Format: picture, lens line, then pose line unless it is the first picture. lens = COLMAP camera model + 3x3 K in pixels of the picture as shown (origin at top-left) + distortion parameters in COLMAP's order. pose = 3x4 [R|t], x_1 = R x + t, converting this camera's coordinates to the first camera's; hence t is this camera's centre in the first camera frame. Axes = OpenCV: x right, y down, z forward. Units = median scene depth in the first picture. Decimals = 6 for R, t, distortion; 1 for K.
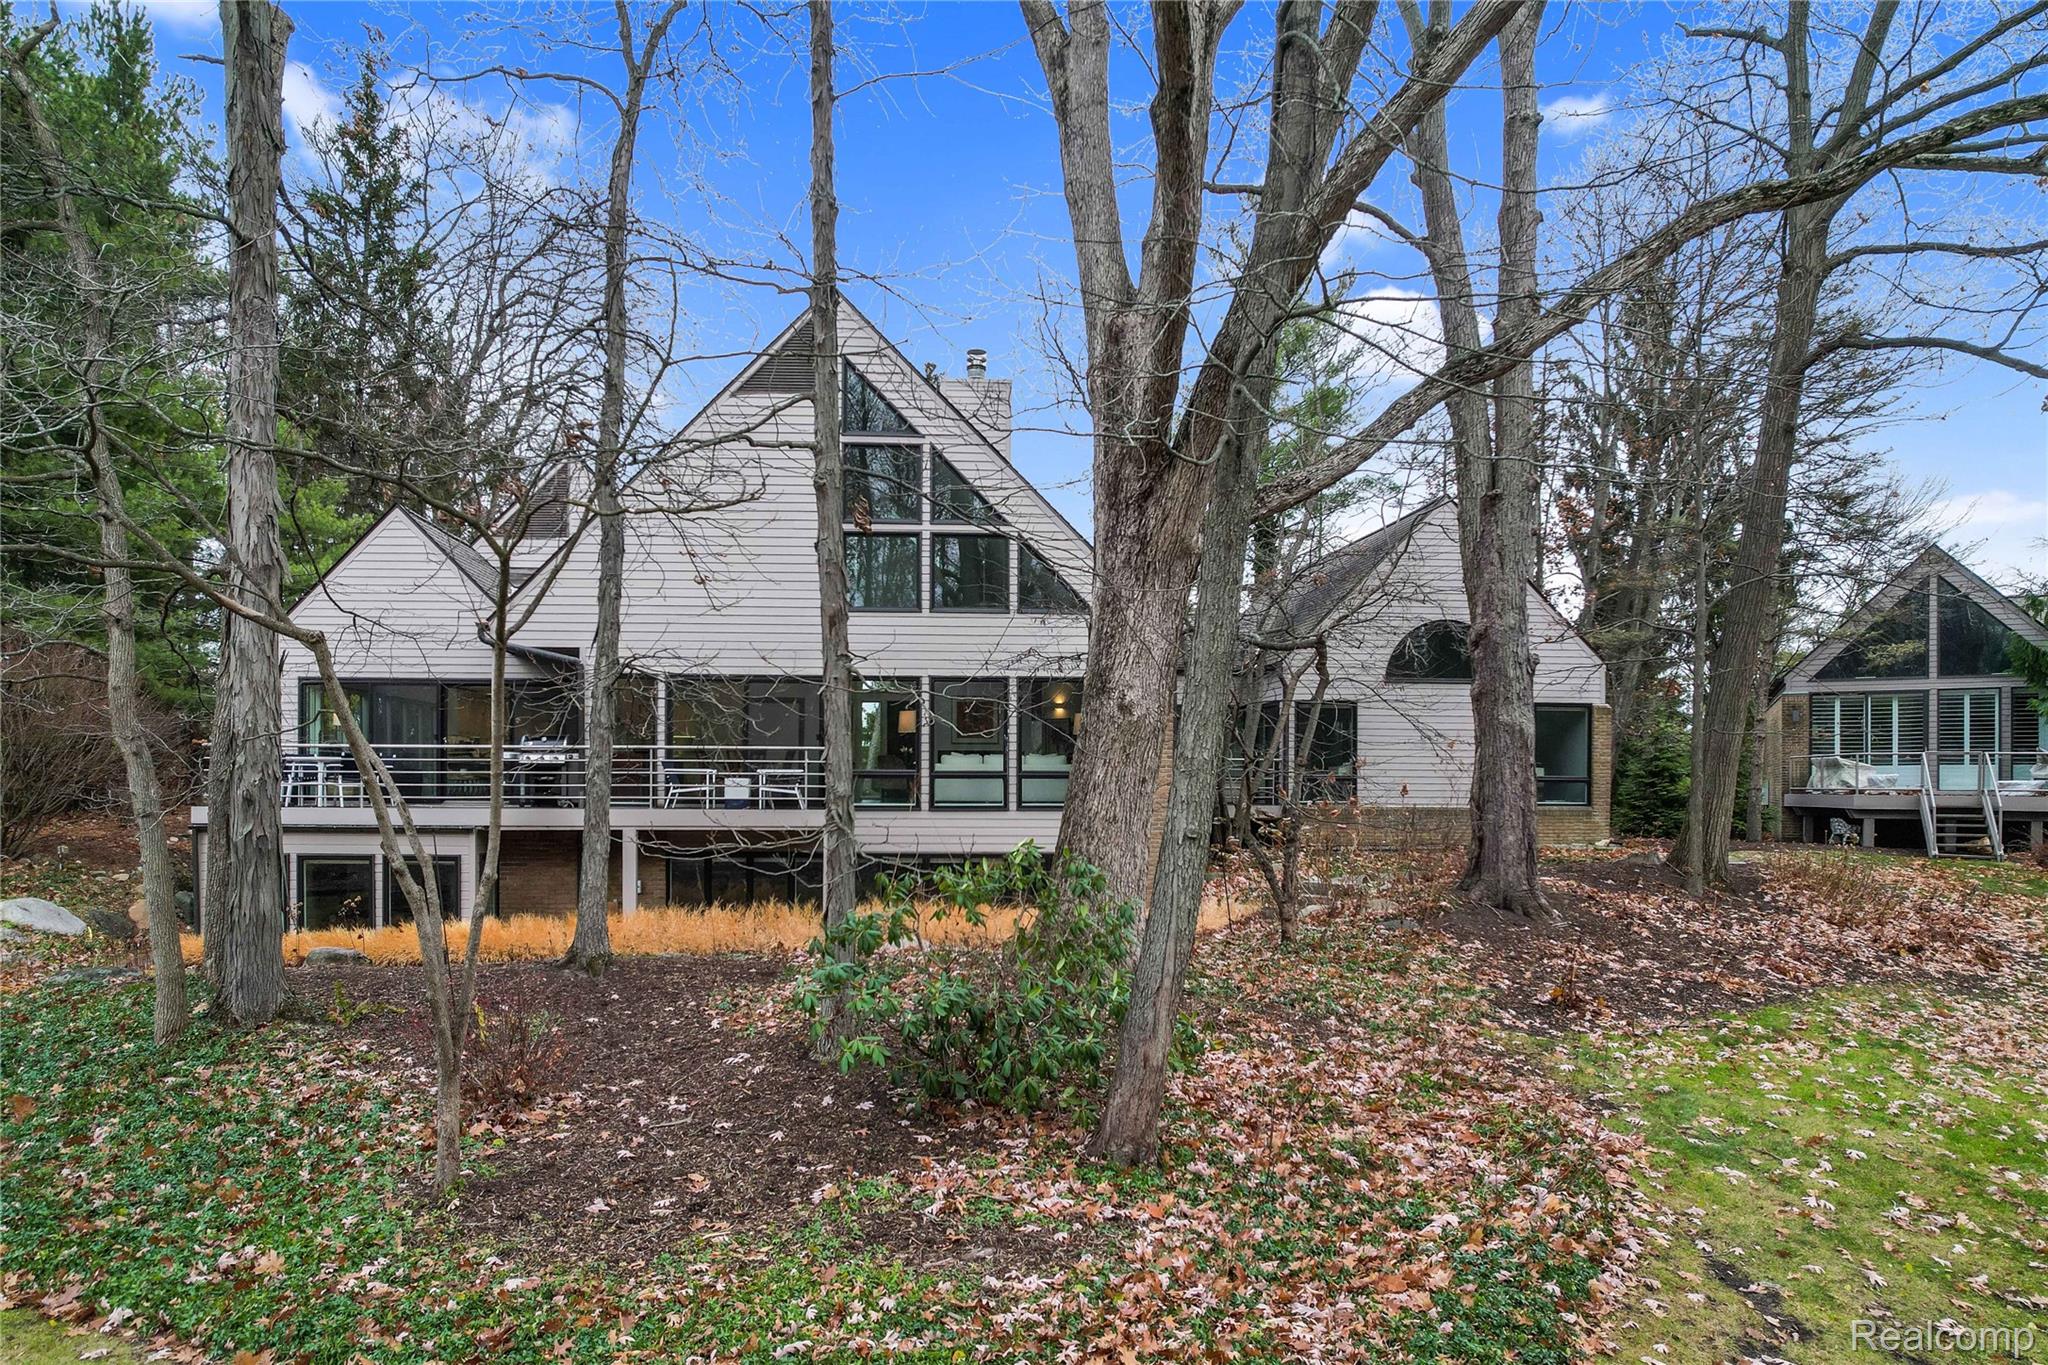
lens RADIAL K [[1660.6, 0, 1024.0], [0, 1660.6, 682.5], [0, 0, 1]] dist [-0.143885, -0.000835]
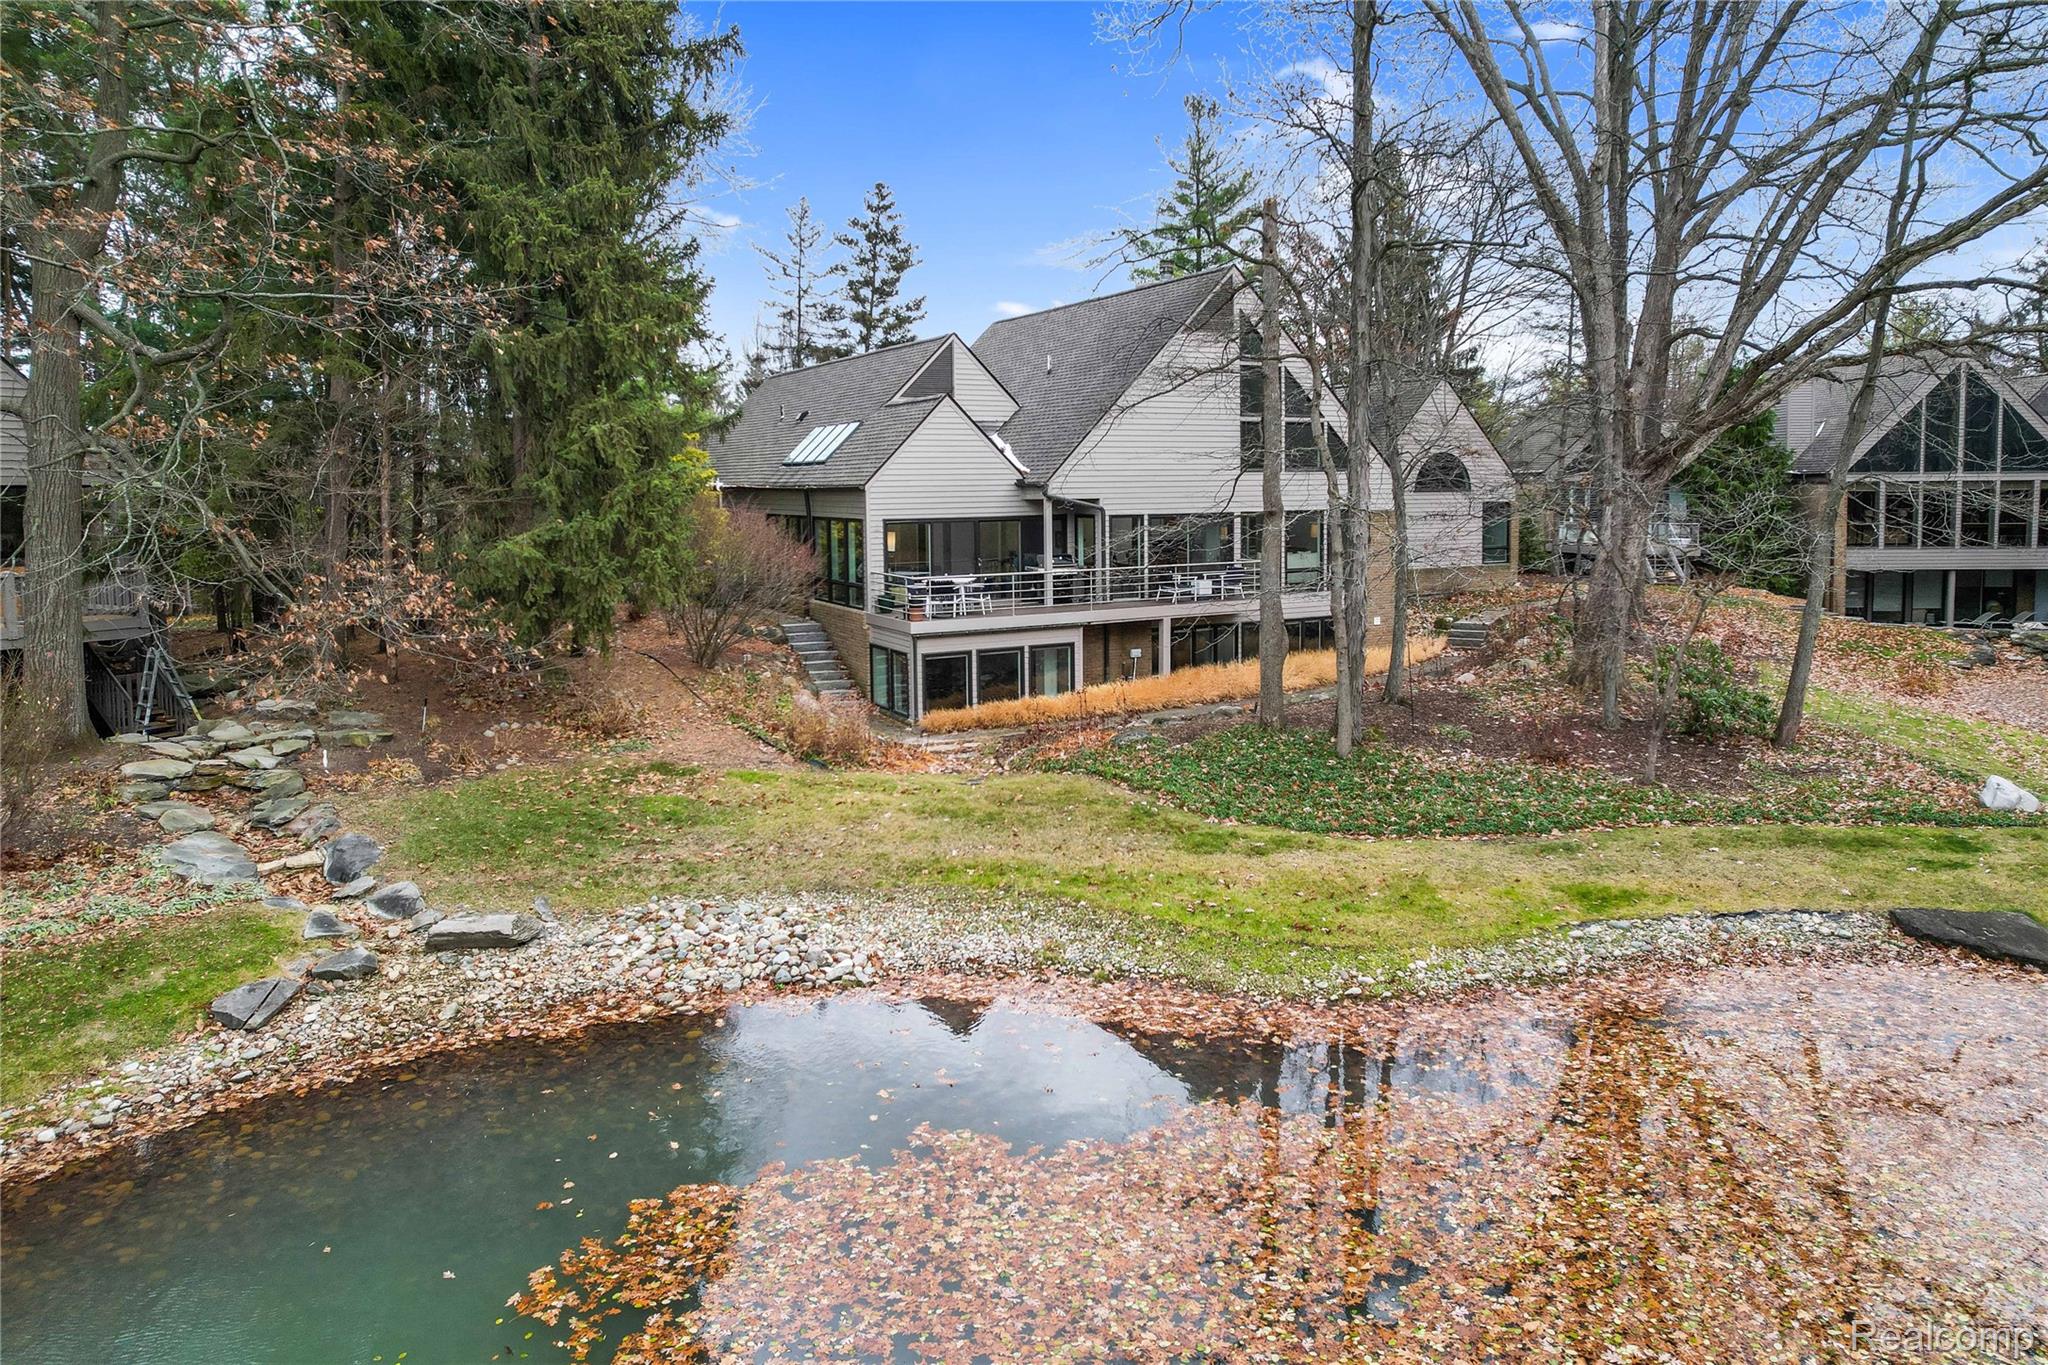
lens RADIAL K [[1660.6, 0, 1024.0], [0, 1660.6, 682.5], [0, 0, 1]] dist [-0.143885, -0.000835]
pose [[0.852431, -0.073971, 0.517580, -1.112882], [0.025279, 0.994614, 0.100514, -0.007895], [-0.522228, -0.072597, 0.849710, -0.225983]]
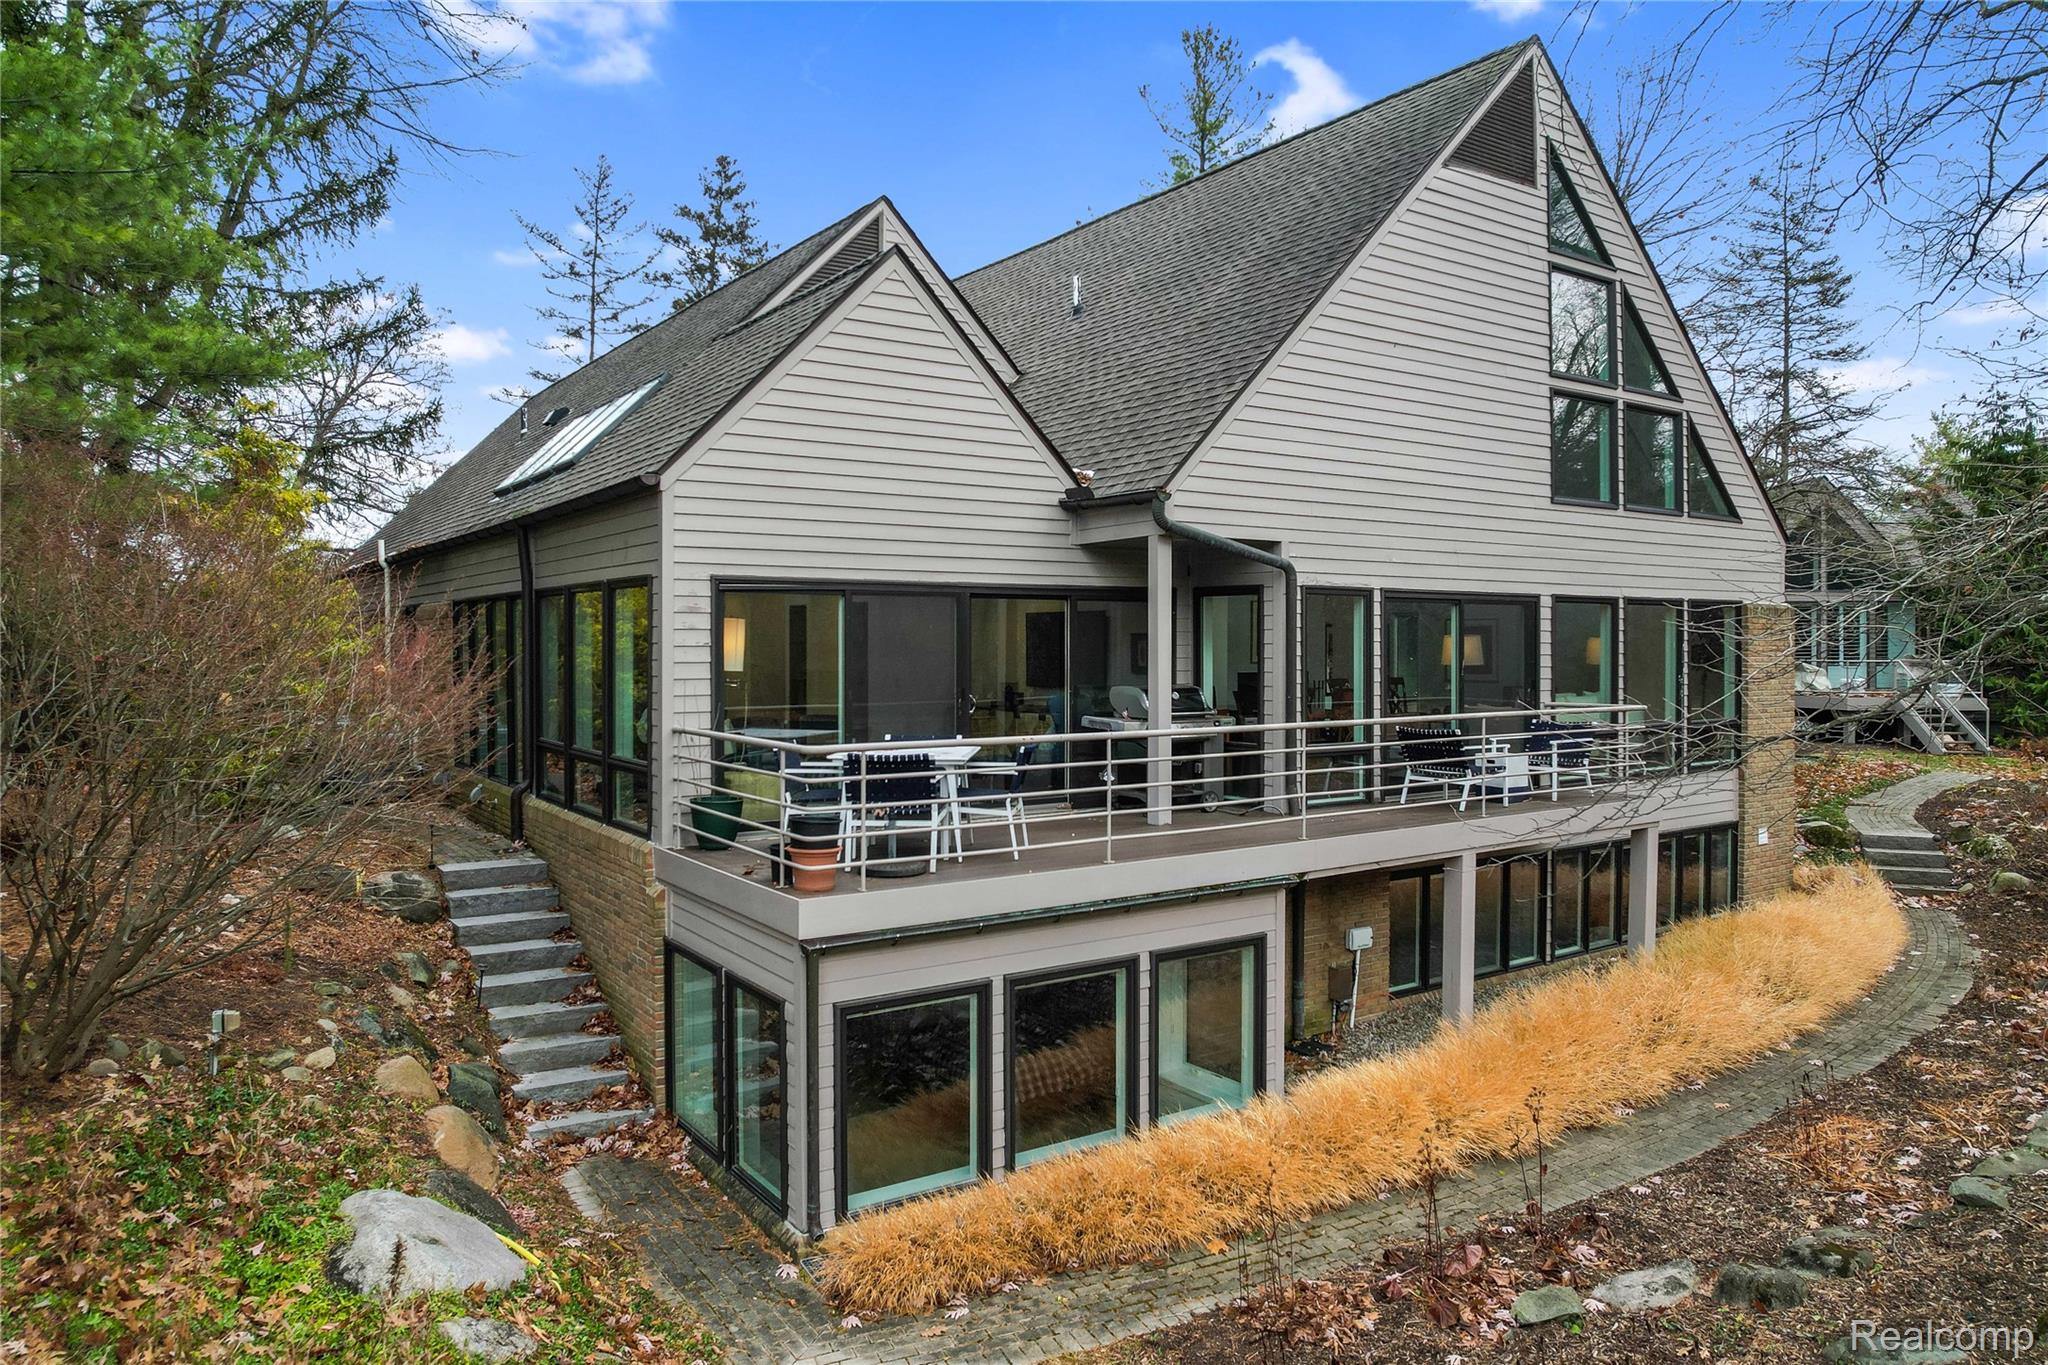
lens RADIAL K [[1660.6, 0, 1024.0], [0, 1660.6, 682.5], [0, 0, 1]] dist [-0.143885, -0.000835]
pose [[0.797620, -0.012970, 0.603021, -0.690473], [0.015562, 0.999878, 0.000921, 0.025376], [-0.602960, 0.008650, 0.797725, 0.610626]]
